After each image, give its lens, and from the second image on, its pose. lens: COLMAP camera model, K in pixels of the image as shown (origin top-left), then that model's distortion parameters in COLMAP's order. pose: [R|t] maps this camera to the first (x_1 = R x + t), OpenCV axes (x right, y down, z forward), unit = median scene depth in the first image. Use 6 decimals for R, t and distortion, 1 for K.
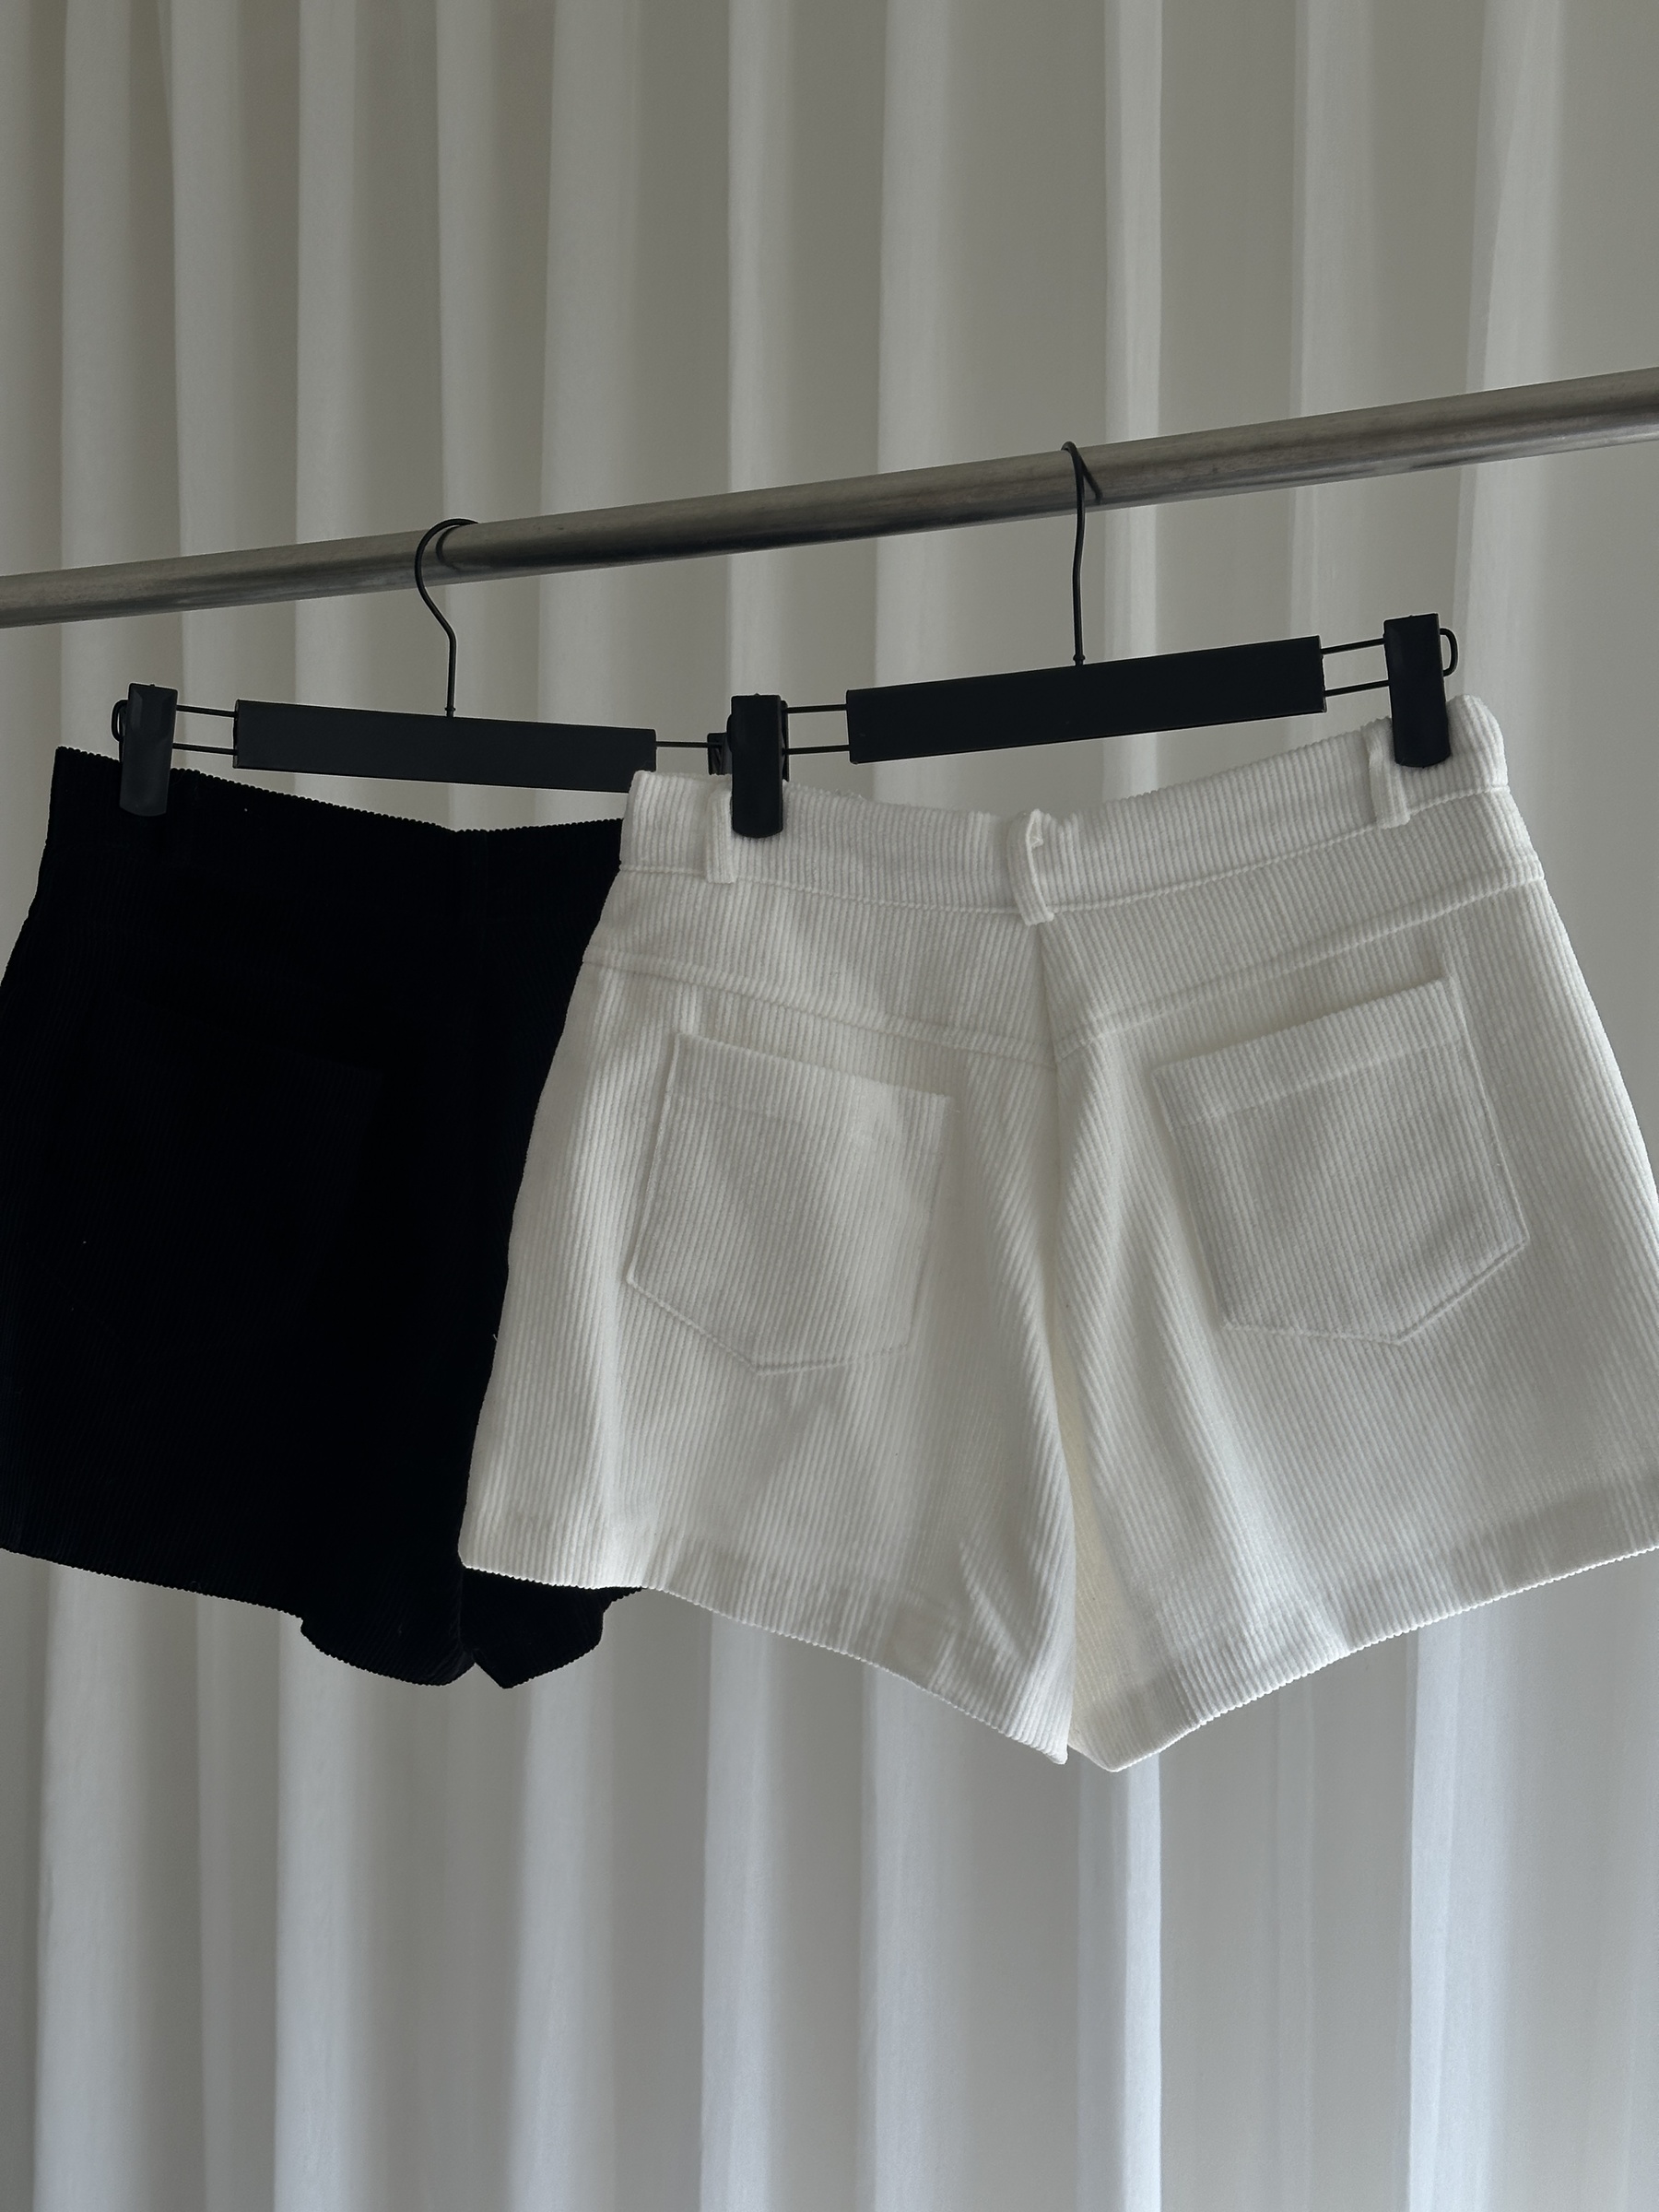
lens RADIAL K [[3354.3, 0, 829.5], [0, 3354.3, 1106.0], [0, 0, 1]] dist [0.159240, -0.042340]
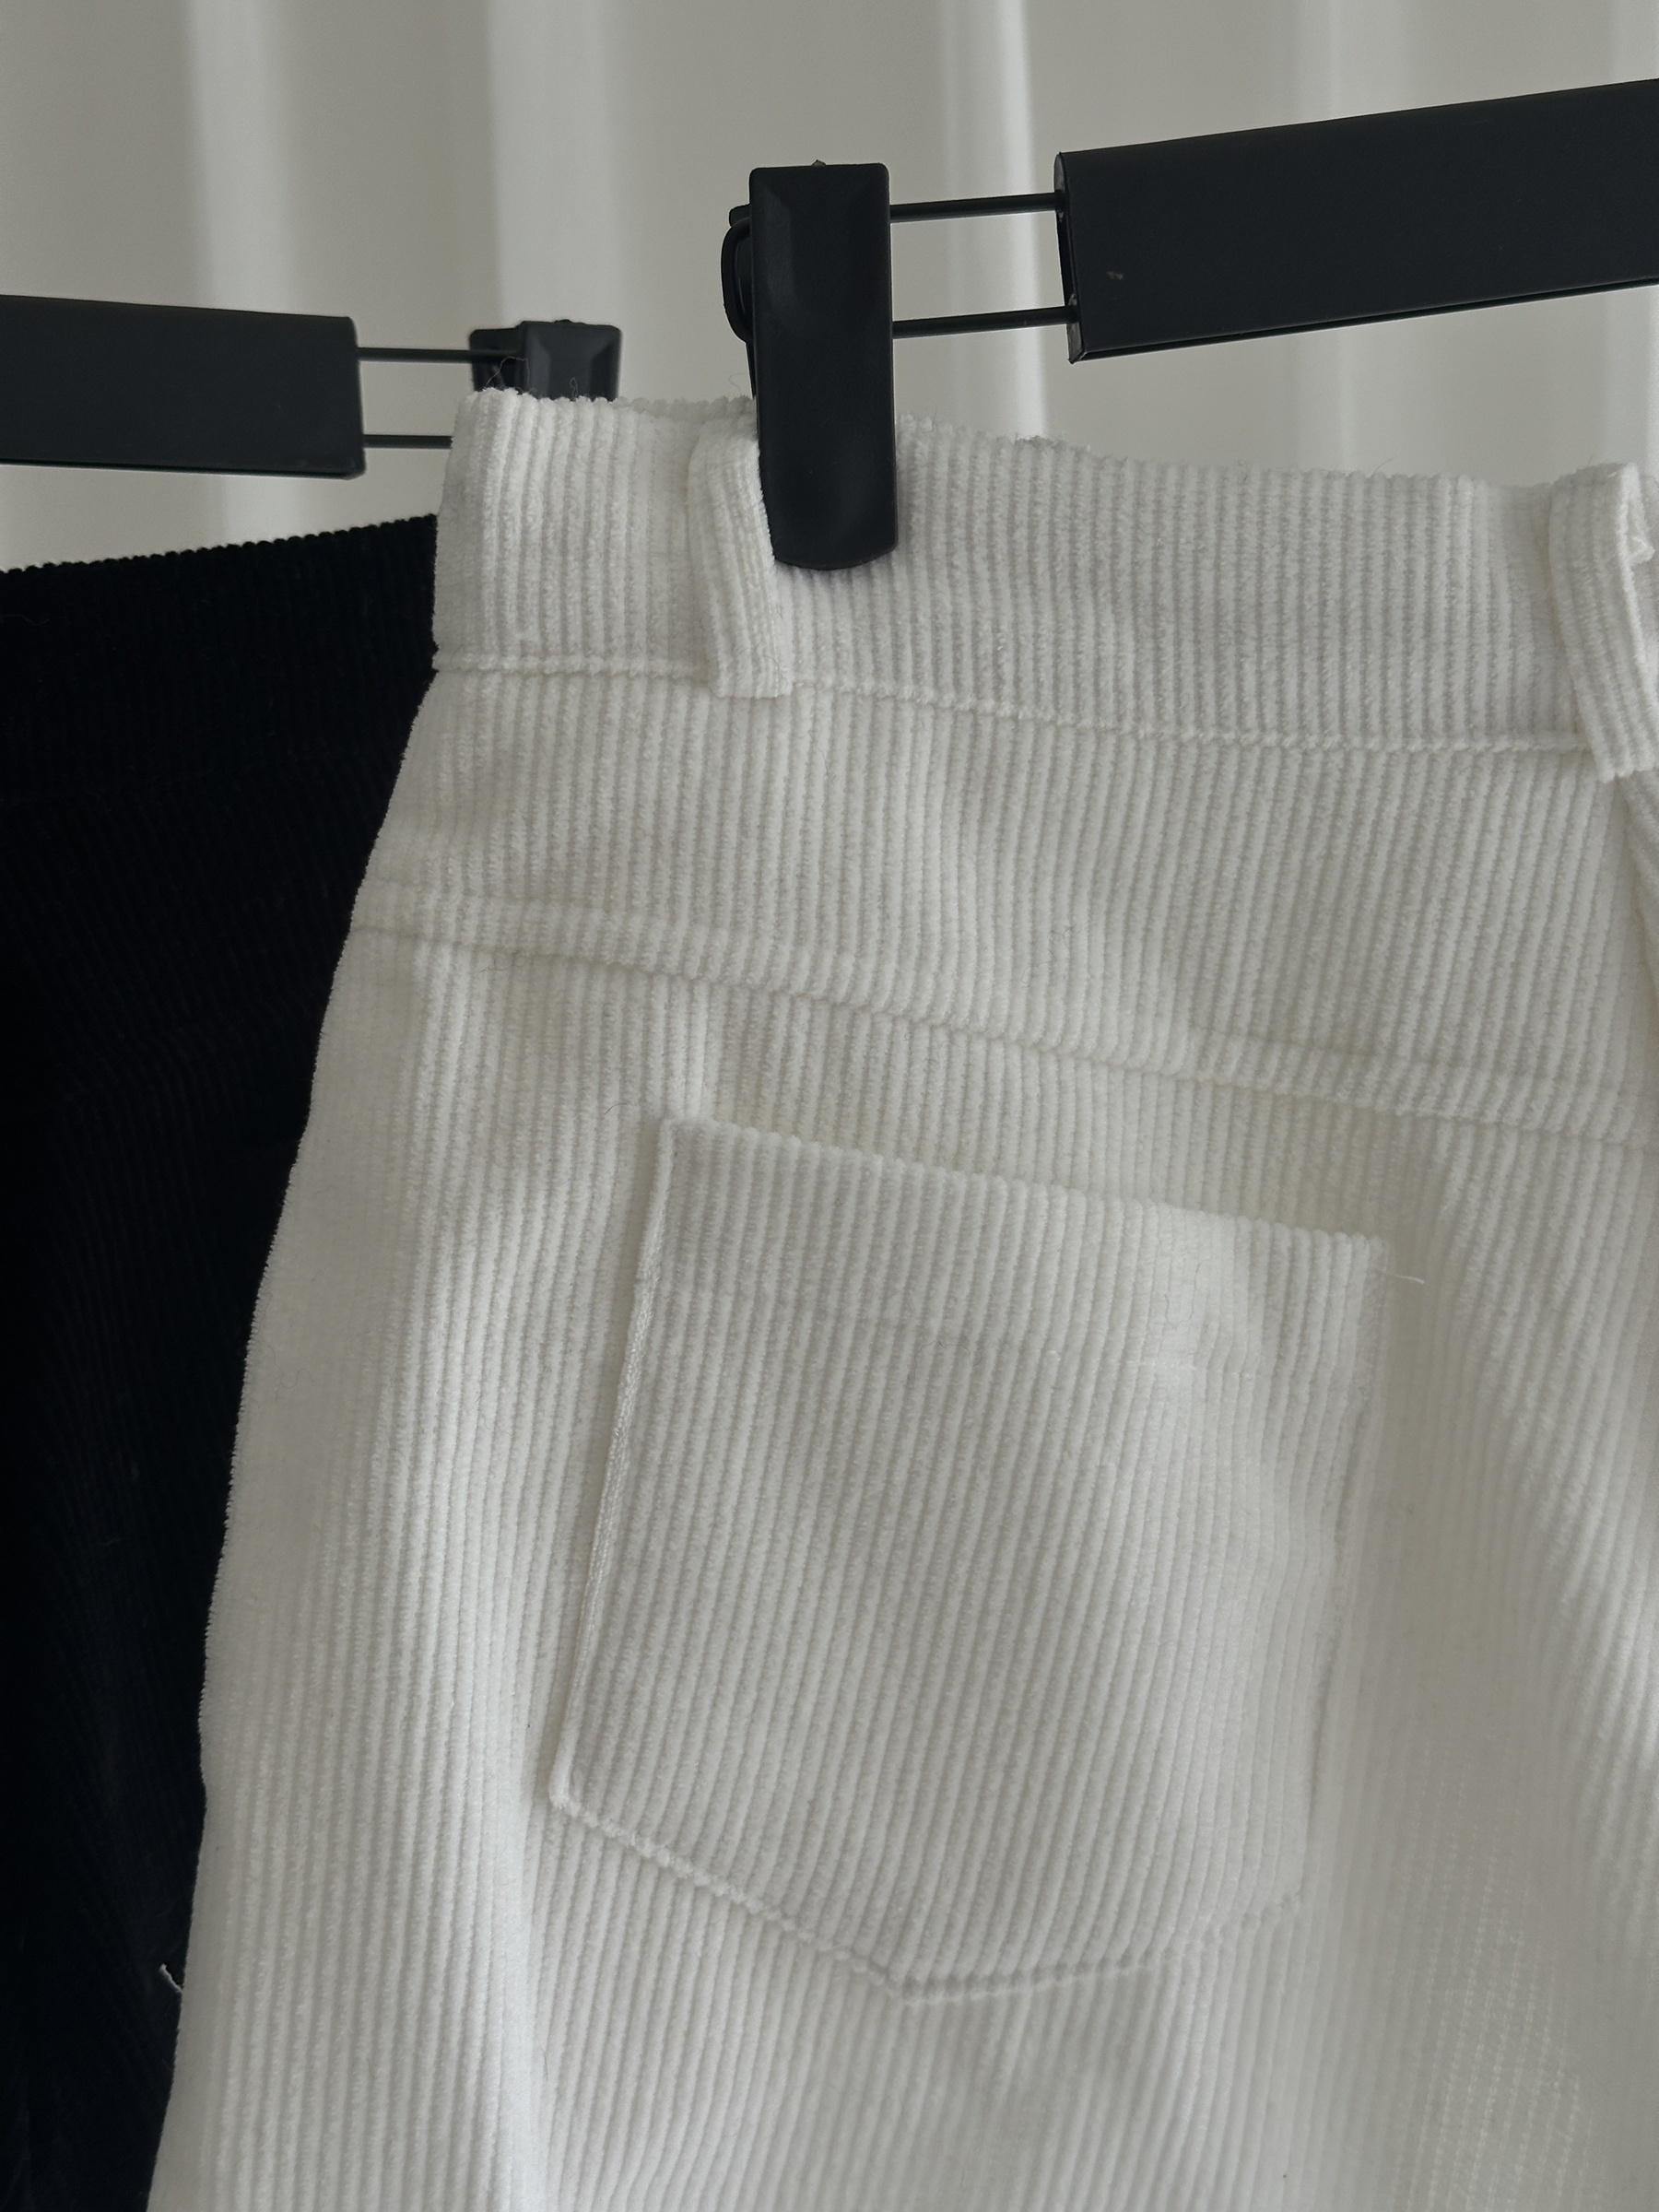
lens RADIAL K [[3354.3, 0, 829.5], [0, 3354.3, 1106.0], [0, 0, 1]] dist [0.159240, -0.042340]
pose [[0.962341, -0.067308, 0.263382, -0.122718], [0.049600, 0.996074, 0.073322, -0.048389], [-0.267284, -0.057496, 0.961901, 0.642285]]
